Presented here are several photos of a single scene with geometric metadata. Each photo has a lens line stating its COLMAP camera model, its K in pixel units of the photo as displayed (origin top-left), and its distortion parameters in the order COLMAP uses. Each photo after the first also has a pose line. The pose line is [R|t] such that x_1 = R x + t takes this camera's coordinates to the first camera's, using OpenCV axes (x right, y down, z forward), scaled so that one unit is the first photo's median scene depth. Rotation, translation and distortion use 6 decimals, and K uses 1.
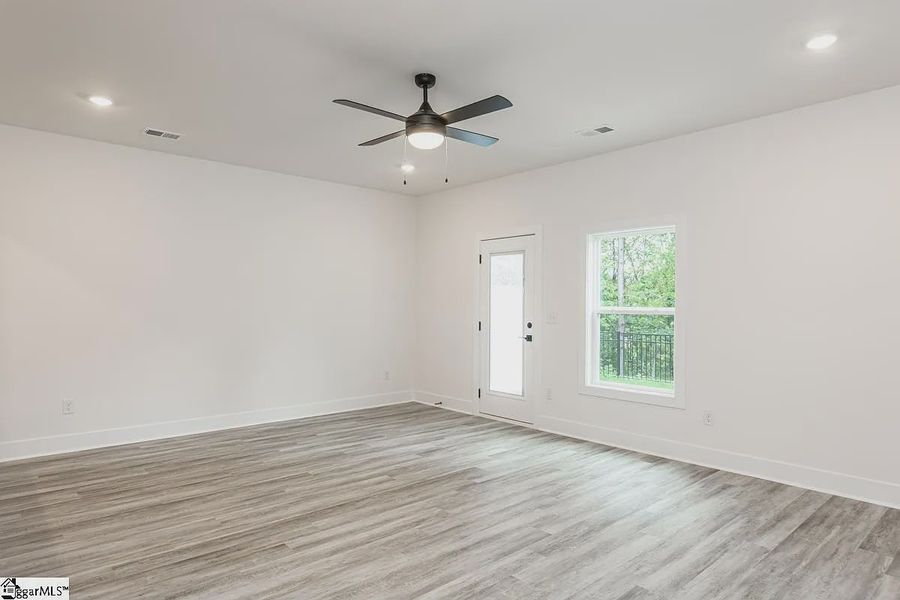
lens RADIAL K [[541.5, 0, 451.8], [0, 541.5, 297.6], [0, 0, 1]] dist [0.000955, 0.000173]
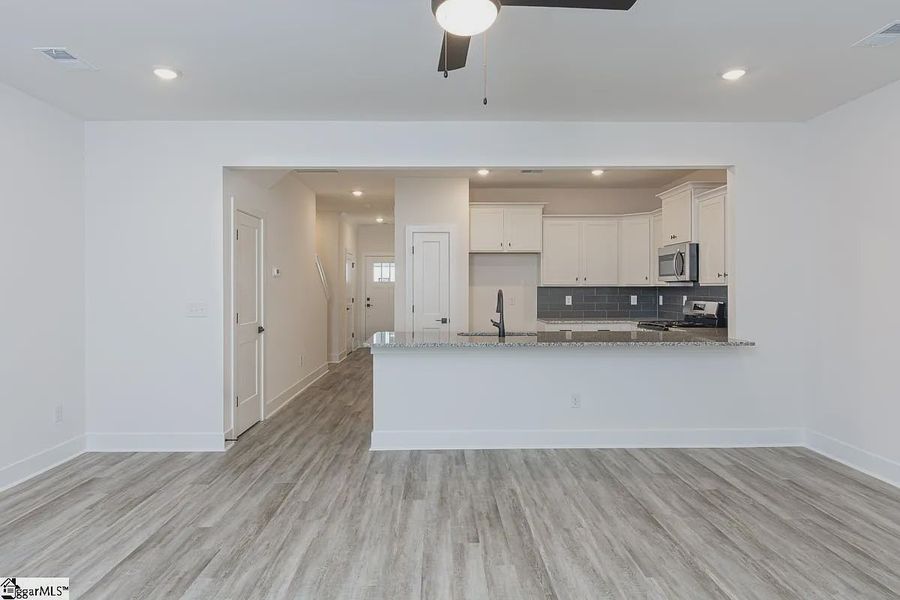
lens RADIAL K [[537.9, 0, 438.1], [0, 537.9, 285.2], [0, 0, 1]] dist [-0.002044, 0.000590]
pose [[-0.663647, -0.008082, -0.748003, 0.386874], [0.008112, 0.999805, -0.018000, 0.003580], [0.748002, -0.018013, -0.663452, 1.309104]]
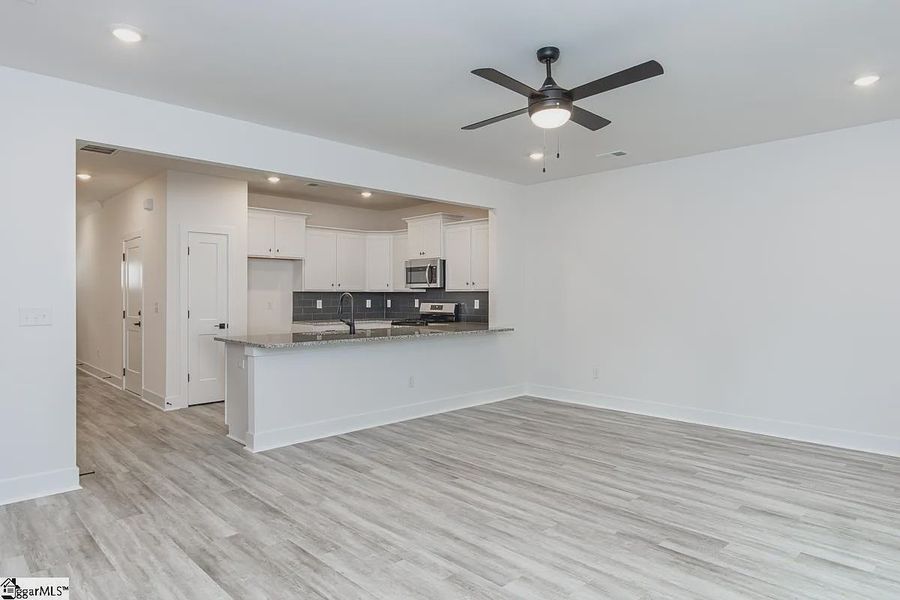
lens RADIAL K [[541.5, 0, 451.8], [0, 541.5, 297.6], [0, 0, 1]] dist [0.000955, 0.000173]
pose [[0.037812, -0.002319, -0.999282, 0.831312], [0.012111, 0.999925, -0.001862, 0.011789], [0.999211, -0.012032, 0.037838, 0.766855]]
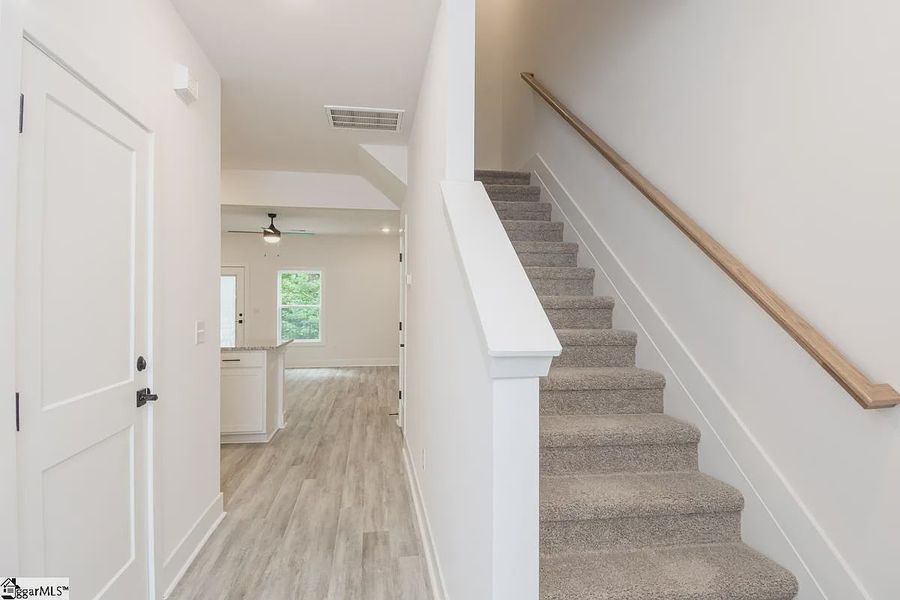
lens RADIAL K [[541.5, 0, 451.8], [0, 541.5, 297.6], [0, 0, 1]] dist [0.000955, 0.000173]
pose [[0.558315, 0.006342, 0.829605, -1.590798], [-0.019716, 0.999790, 0.005626, -0.053094], [-0.829395, -0.019498, 0.558322, -1.036740]]
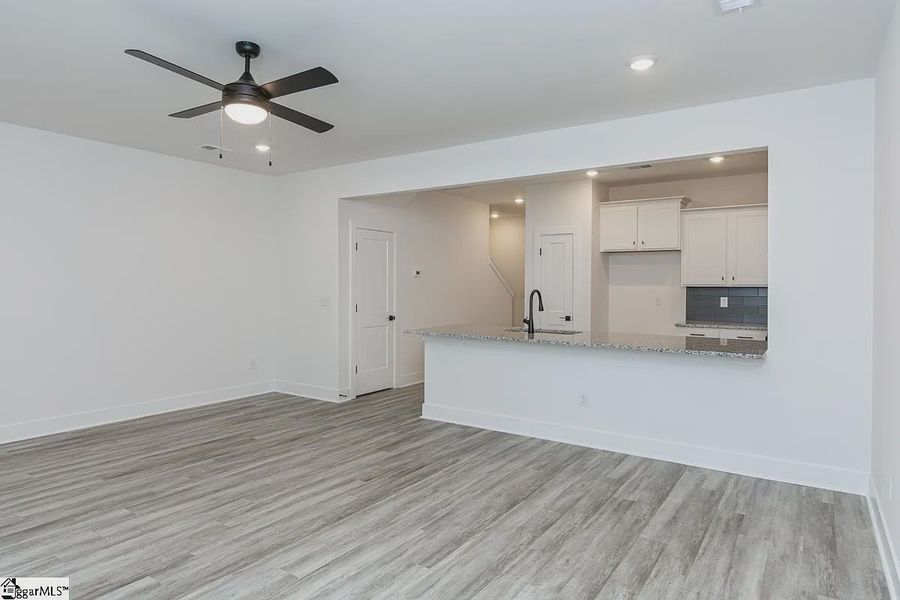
lens RADIAL K [[527.4, 0, 448.7], [0, 527.4, 287.1], [0, 0, 1]] dist [0.000267, -0.001075]
pose [[-0.970425, -0.008814, -0.241243, -0.158933], [-0.006840, 0.999936, -0.009019, -0.000167], [0.241307, -0.007102, -0.970423, 1.858398]]
